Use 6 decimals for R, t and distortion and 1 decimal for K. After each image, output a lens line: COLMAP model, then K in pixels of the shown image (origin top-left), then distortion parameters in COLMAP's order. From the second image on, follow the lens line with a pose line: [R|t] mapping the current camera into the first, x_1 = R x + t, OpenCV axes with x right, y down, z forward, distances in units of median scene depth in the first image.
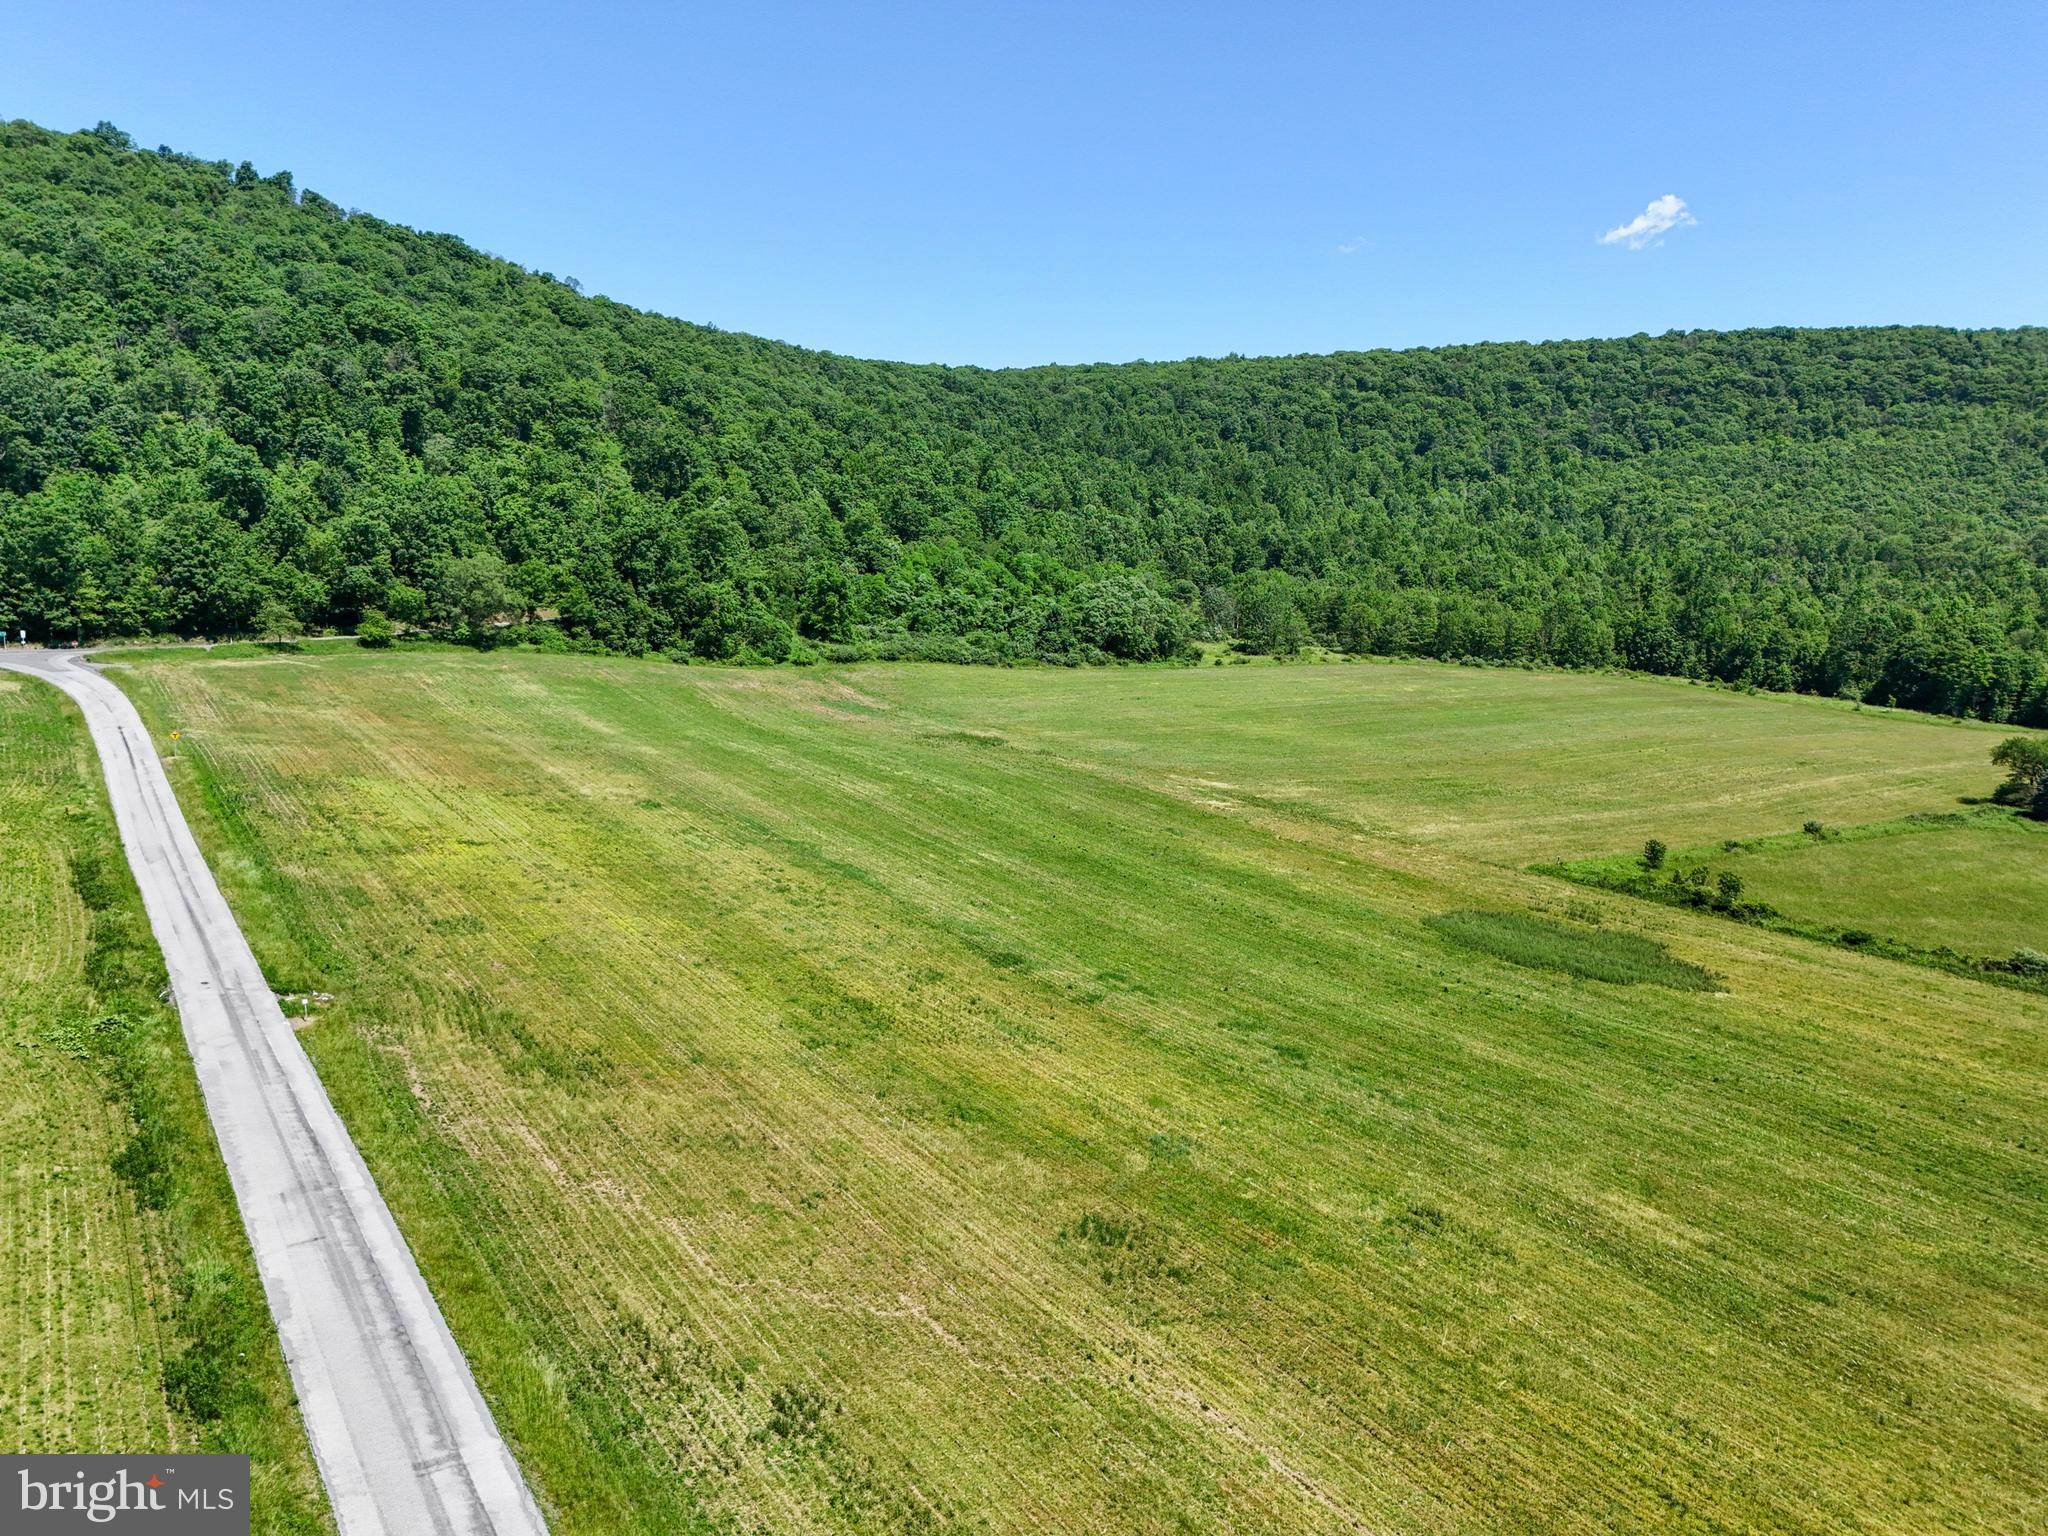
lens RADIAL K [[1506.0, 0, 1025.4], [0, 1506.0, 764.5], [0, 0, 1]] dist [0.086878, -0.083137]
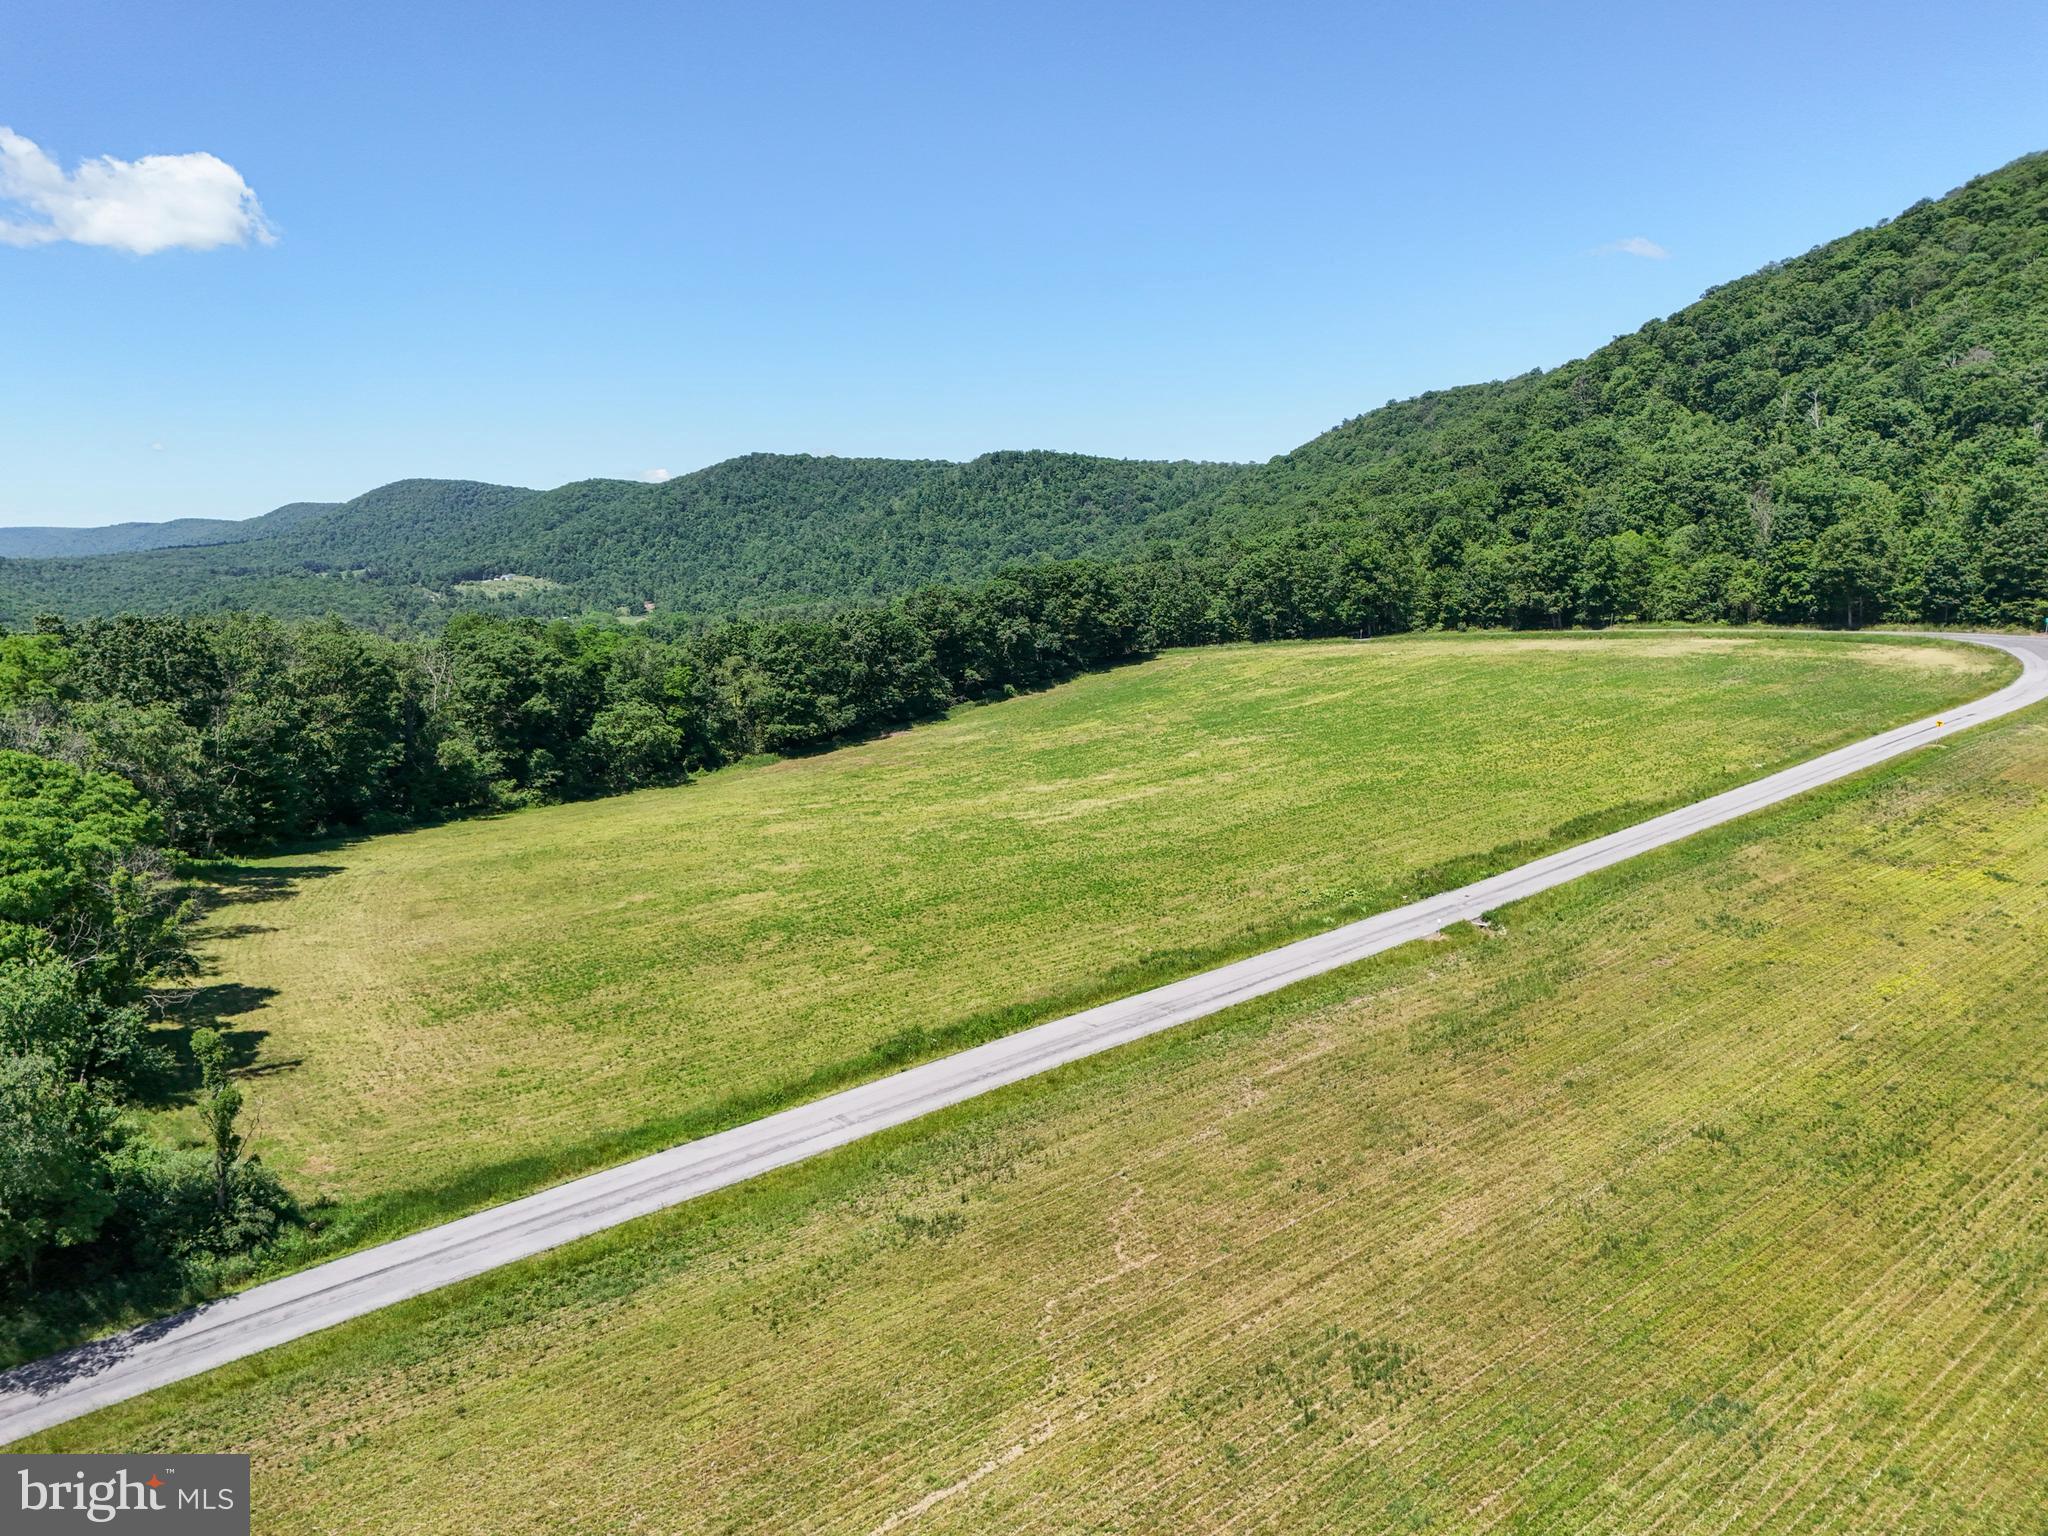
lens RADIAL K [[1506.0, 0, 1033.1], [0, 1506.0, 772.6], [0, 0, 1]] dist [0.086878, -0.083137]
pose [[0.141380, 0.152888, -0.978078, 0.135535], [-0.143111, 0.980780, 0.132624, -0.014650], [0.979557, 0.121223, 0.160542, 0.112904]]
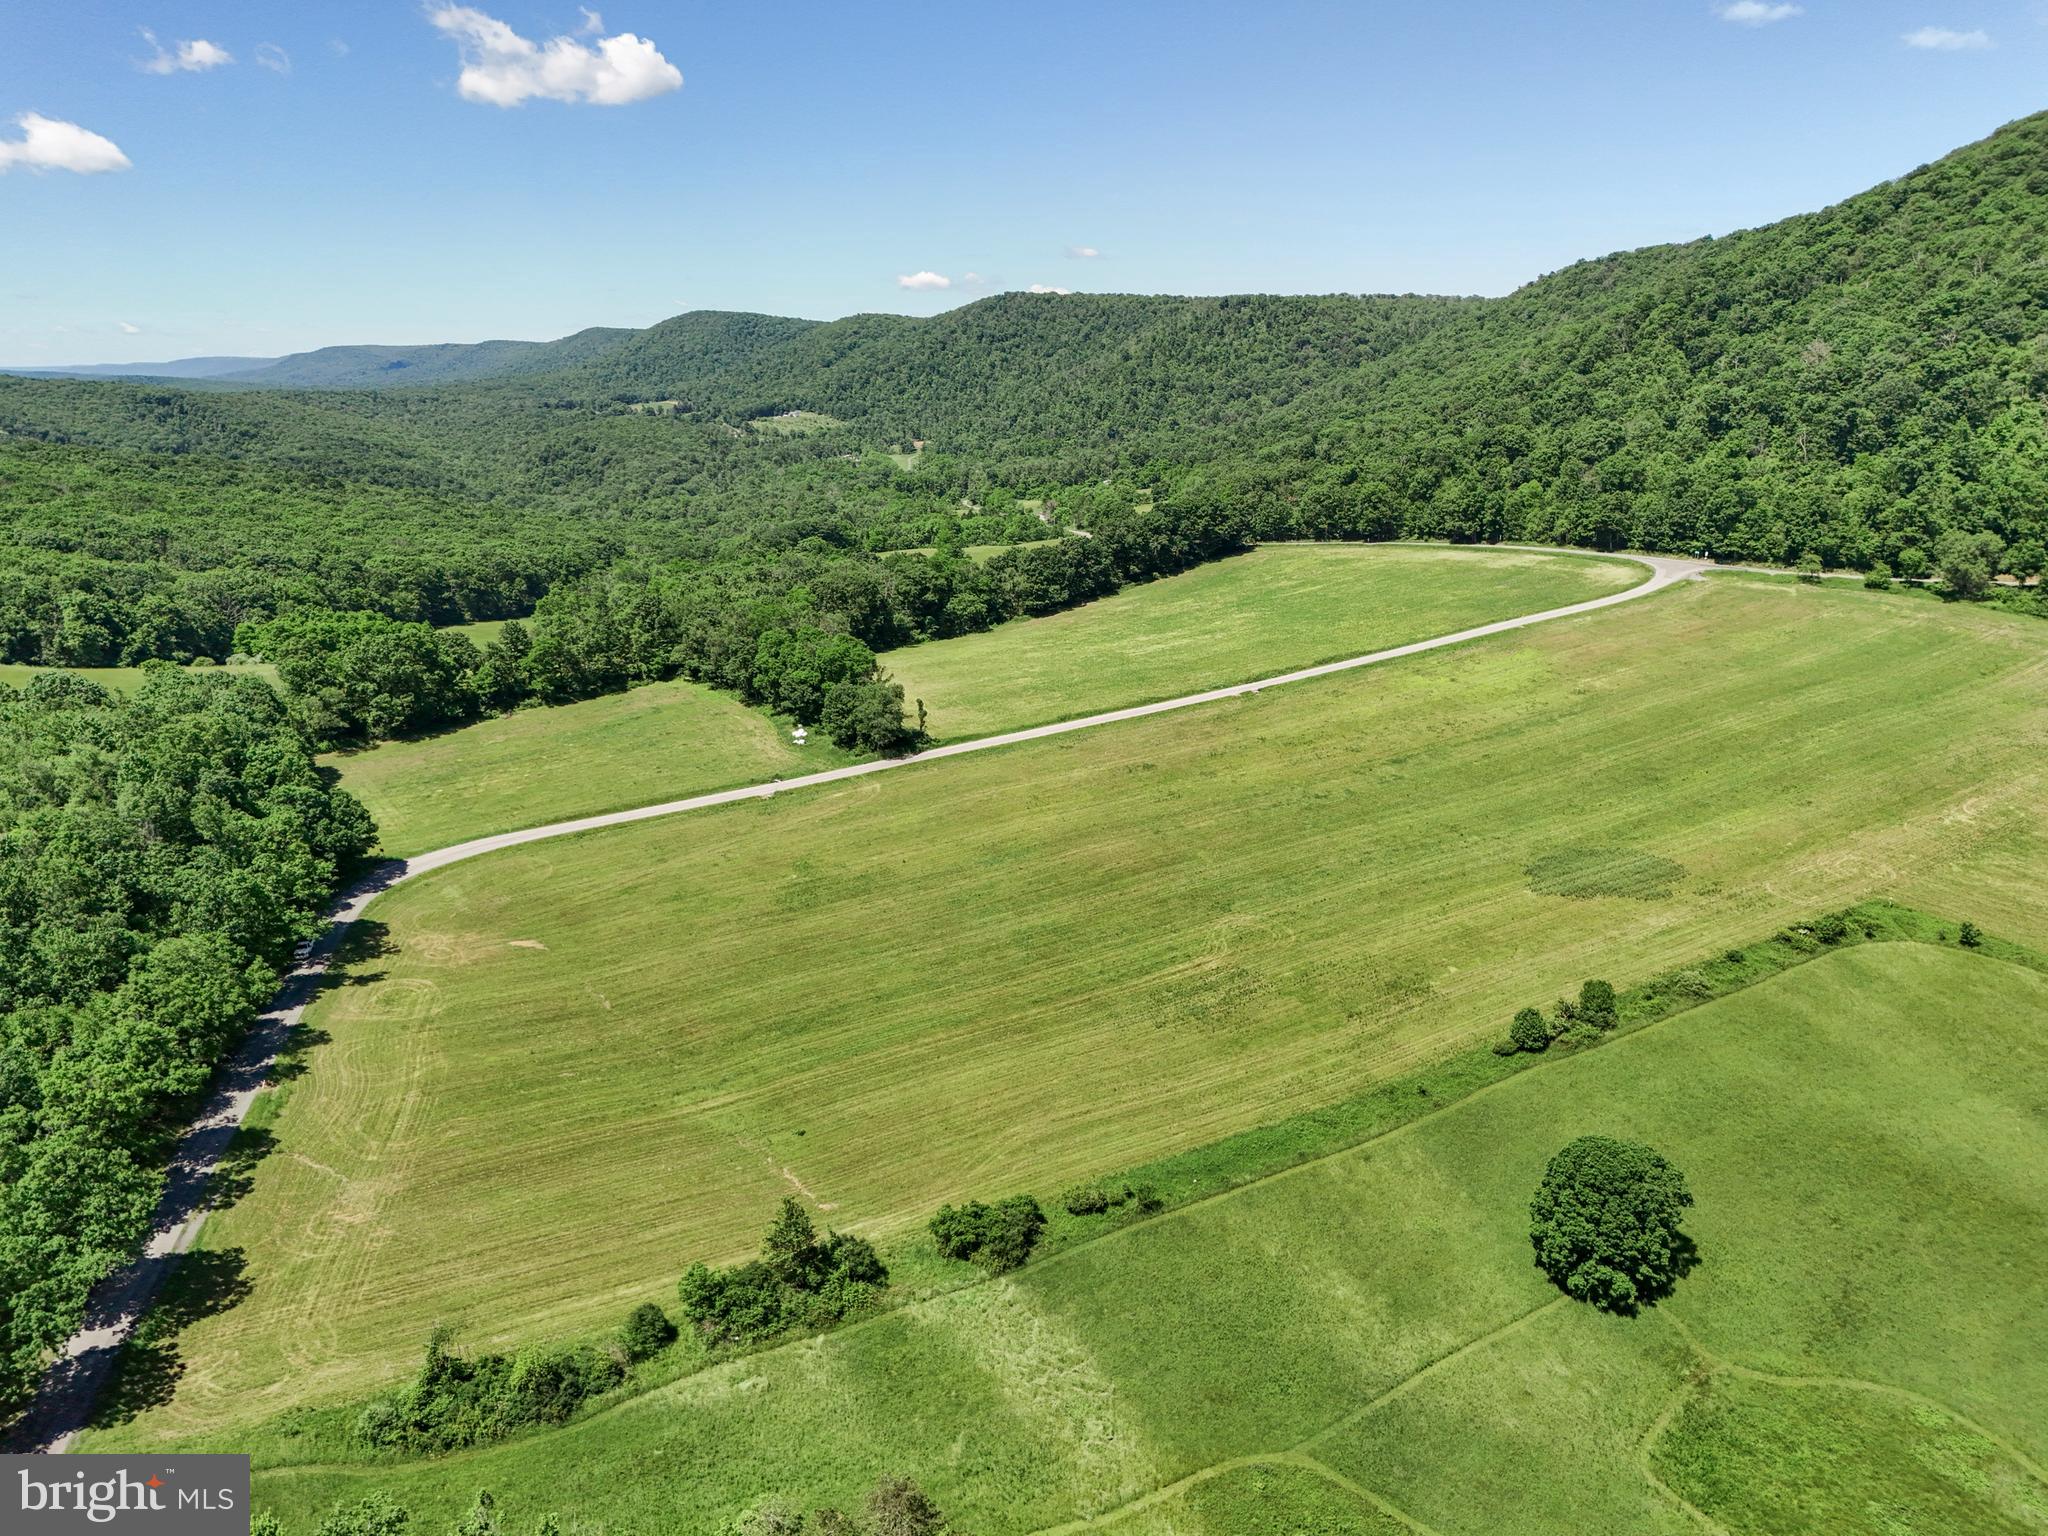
lens RADIAL K [[1506.0, 0, 1029.6], [0, 1506.0, 769.4], [0, 0, 1]] dist [0.086878, -0.083137]
pose [[-0.020941, 0.273763, -0.961569, 0.704999], [-0.132199, 0.952577, 0.274082, -0.135382], [0.991002, 0.132859, 0.016243, 0.105728]]
